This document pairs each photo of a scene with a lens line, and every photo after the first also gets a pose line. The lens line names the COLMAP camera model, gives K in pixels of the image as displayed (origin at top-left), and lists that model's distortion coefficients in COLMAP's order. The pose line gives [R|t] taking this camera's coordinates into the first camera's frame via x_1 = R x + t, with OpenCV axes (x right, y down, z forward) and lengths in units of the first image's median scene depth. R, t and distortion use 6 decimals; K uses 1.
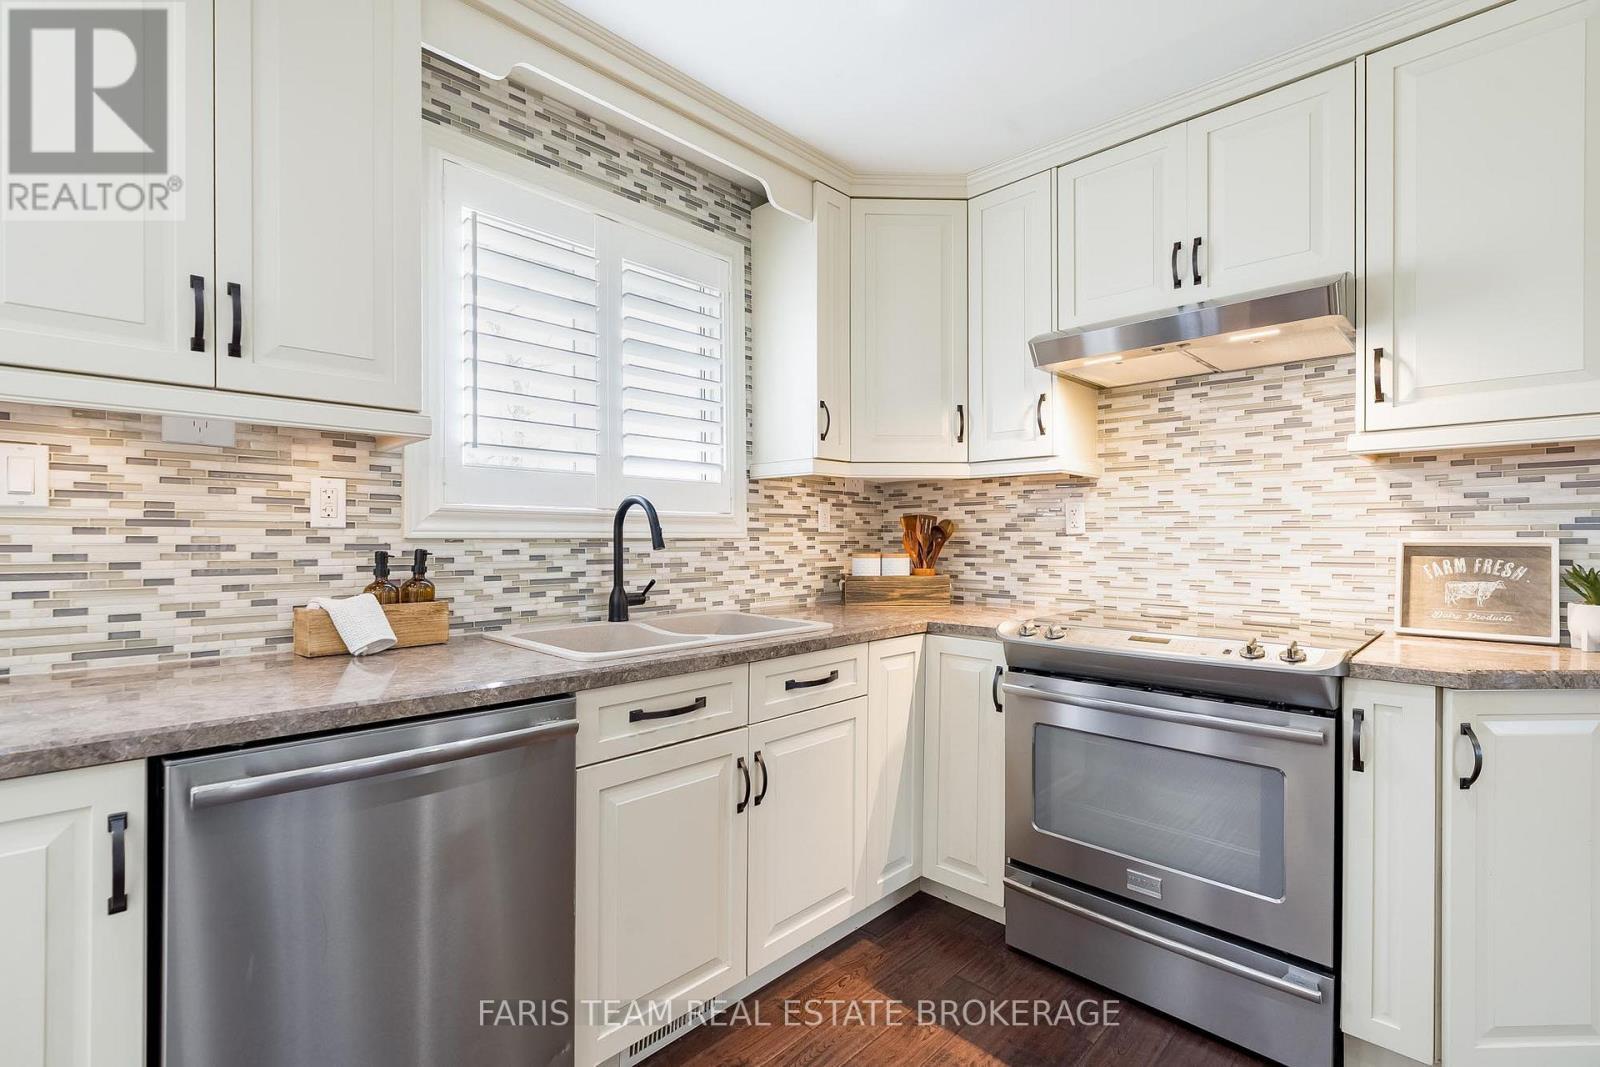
lens RADIAL K [[738.3, 0, 799.8], [0, 738.3, 536.5], [0, 0, 1]] dist [-0.002265, 0.000404]
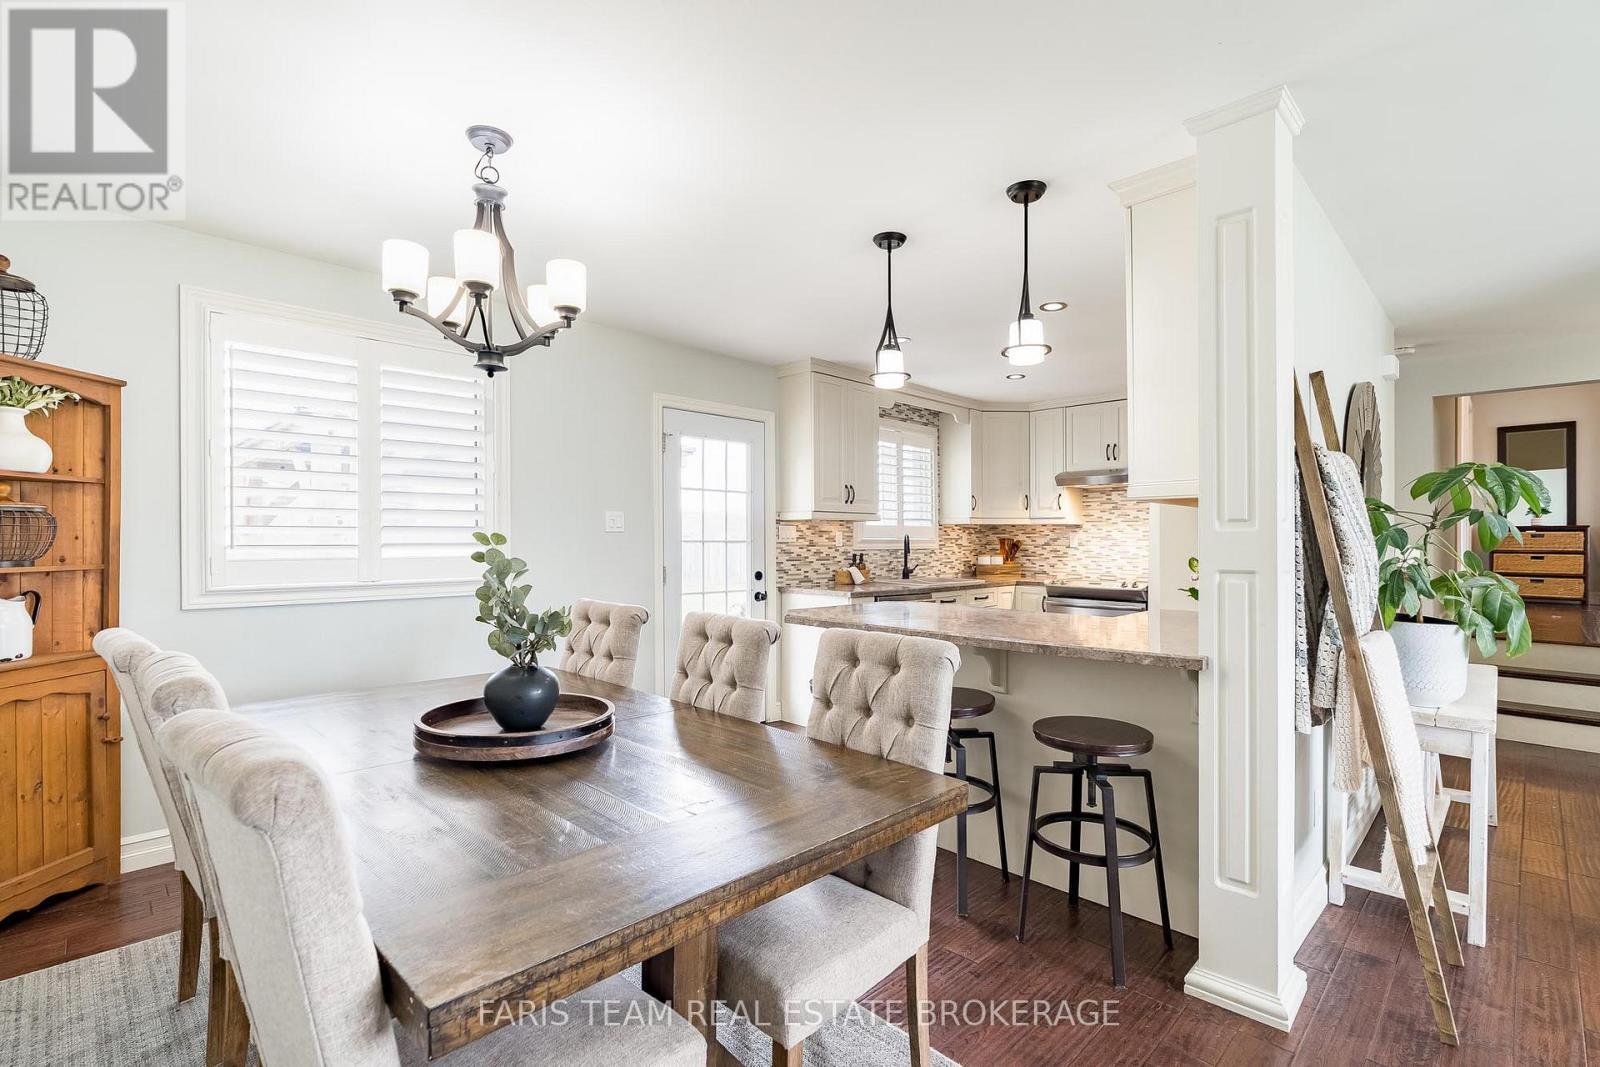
lens RADIAL K [[728.4, 0, 806.4], [0, 728.4, 530.1], [0, 0, 1]] dist [-0.002812, 0.000309]
pose [[0.999786, 0.002430, -0.020551, -0.569724], [-0.002680, 0.999923, -0.012144, -0.035551], [0.020520, 0.012196, 0.999715, -1.759360]]
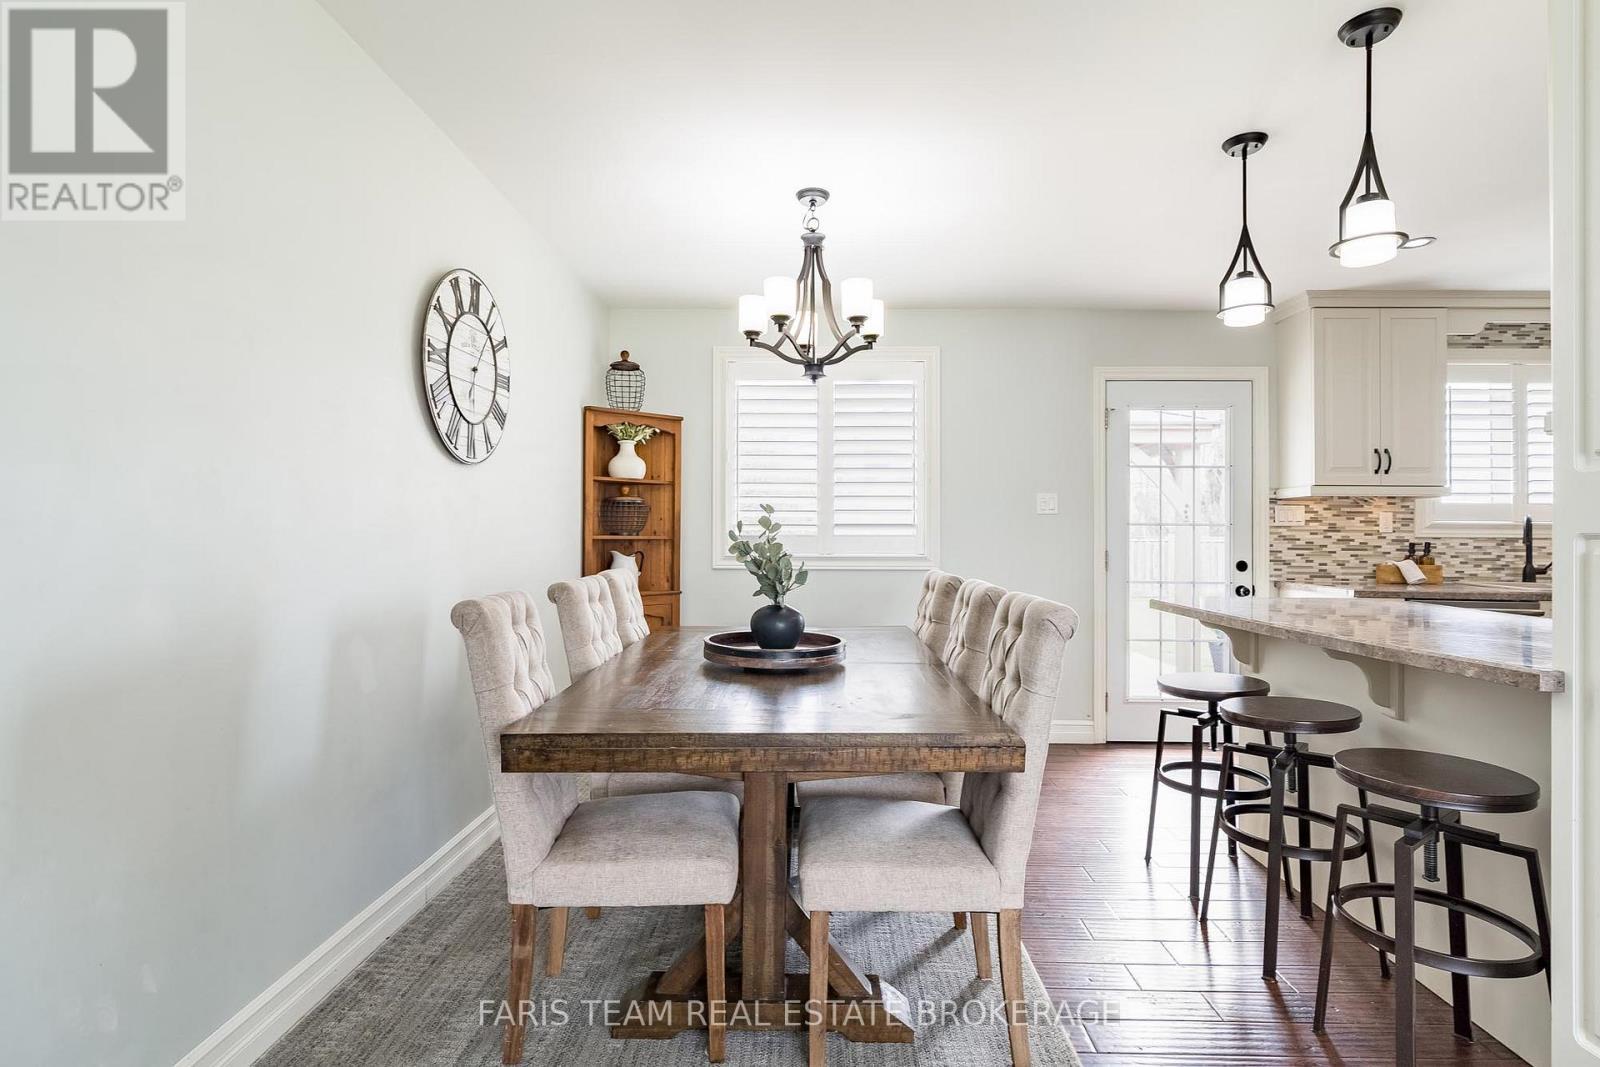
lens RADIAL K [[778.4, 0, 798.7], [0, 778.4, 530.2], [0, 0, 1]] dist [-0.005029, 0.000197]
pose [[0.674814, 0.001029, -0.737987, -0.047627], [-0.005847, 0.999975, -0.003953, 0.001222], [0.737965, 0.006982, 0.674803, -1.700909]]
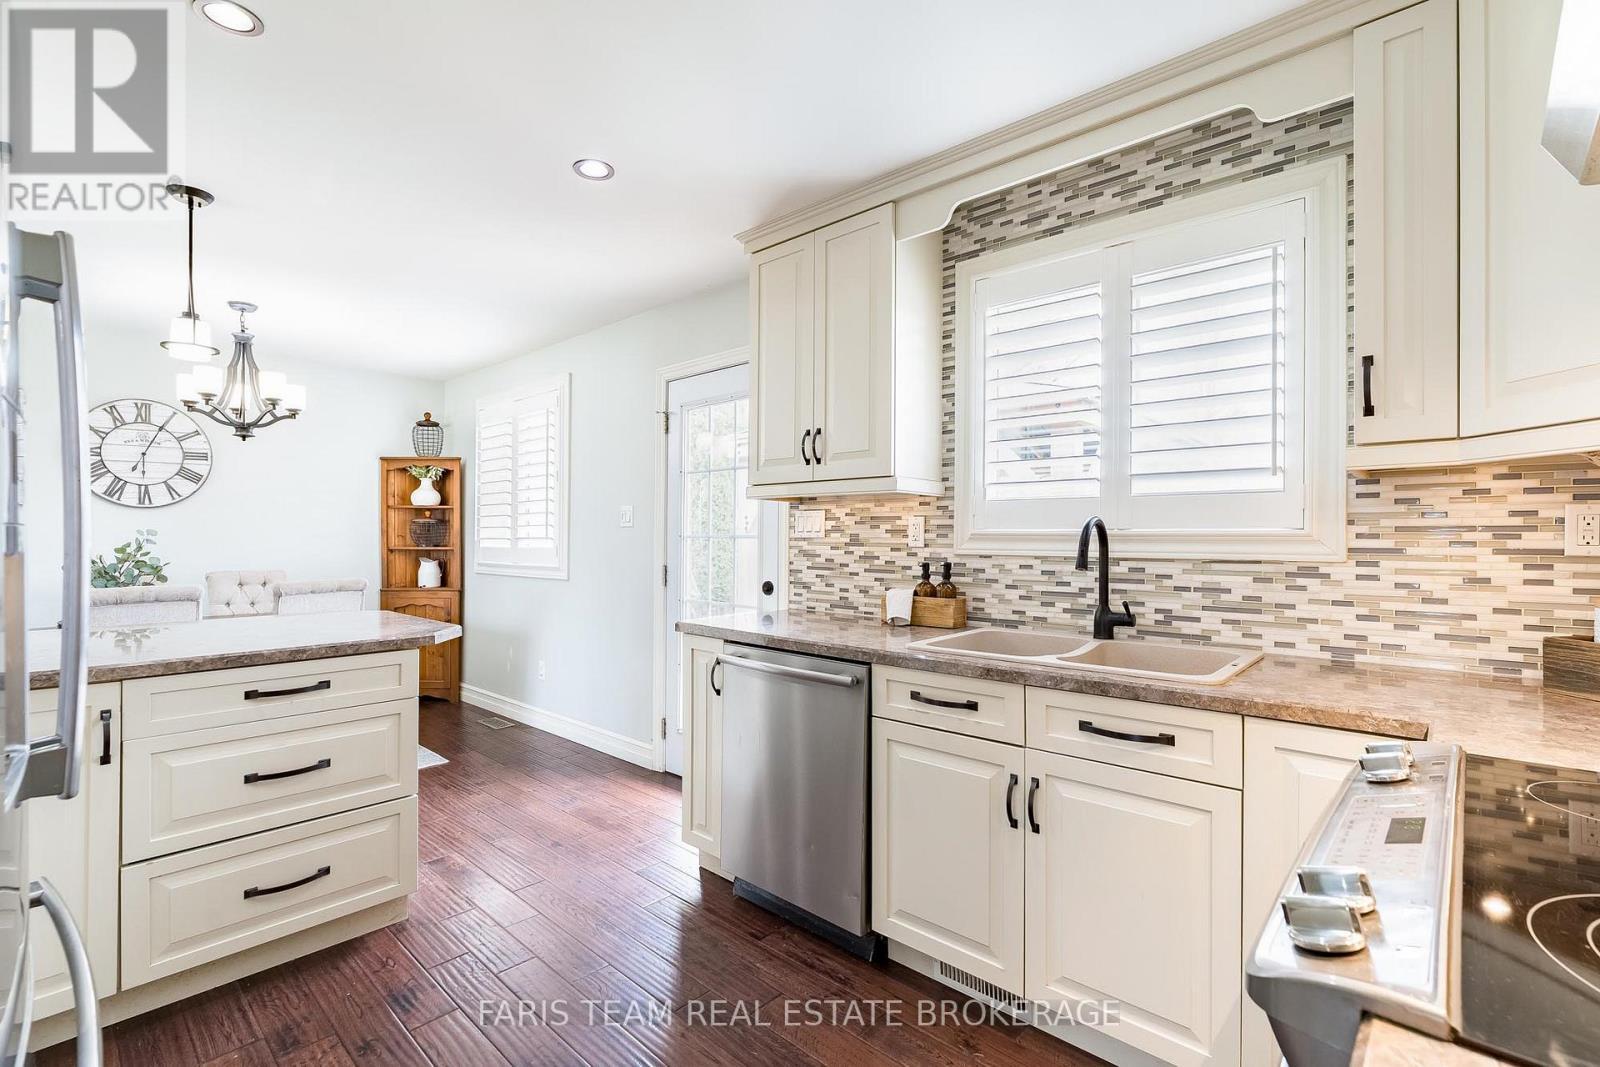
lens RADIAL K [[738.3, 0, 799.8], [0, 738.3, 536.5], [0, 0, 1]] dist [-0.002265, 0.000404]
pose [[0.014341, -0.002826, -0.999893, 0.788510], [-0.003197, 0.999991, -0.002873, -0.023613], [0.999892, 0.003238, 0.014332, 0.571467]]
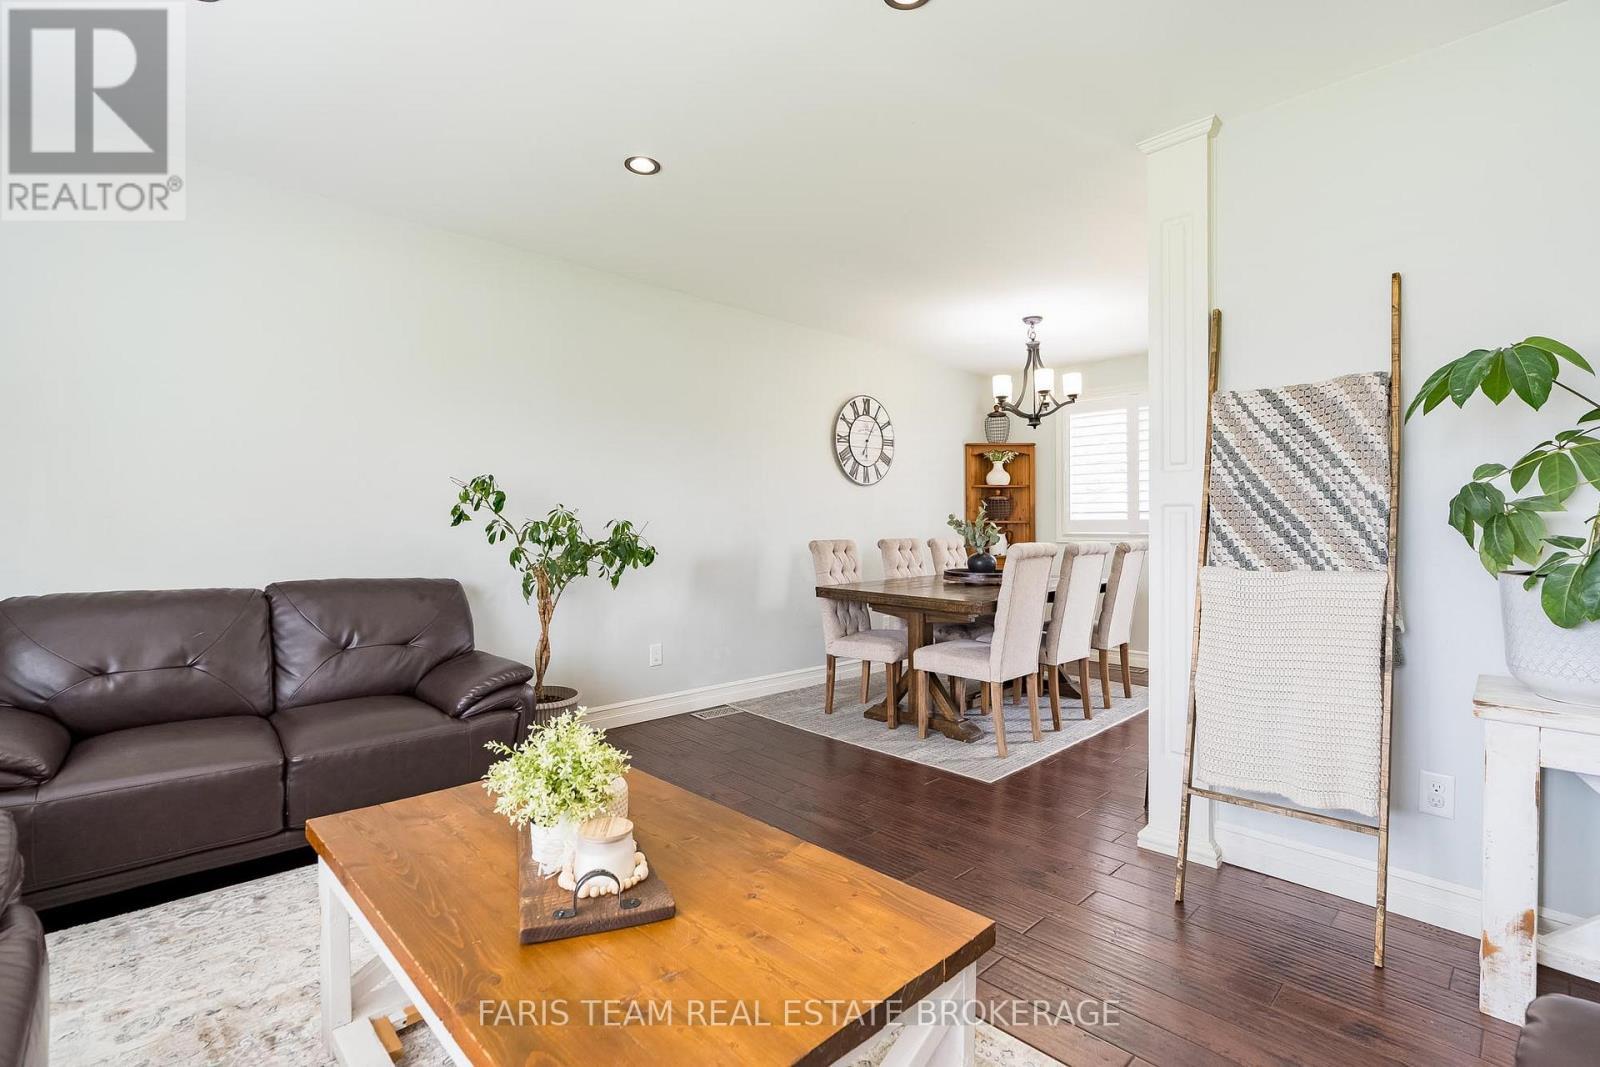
lens RADIAL K [[728.4, 0, 806.4], [0, 728.4, 530.1], [0, 0, 1]] dist [-0.002812, 0.000309]
pose [[-0.027566, 0.004759, -0.999609, 1.164672], [-0.003113, 0.999983, 0.004847, 0.034461], [0.999615, 0.003245, -0.027551, -1.383071]]
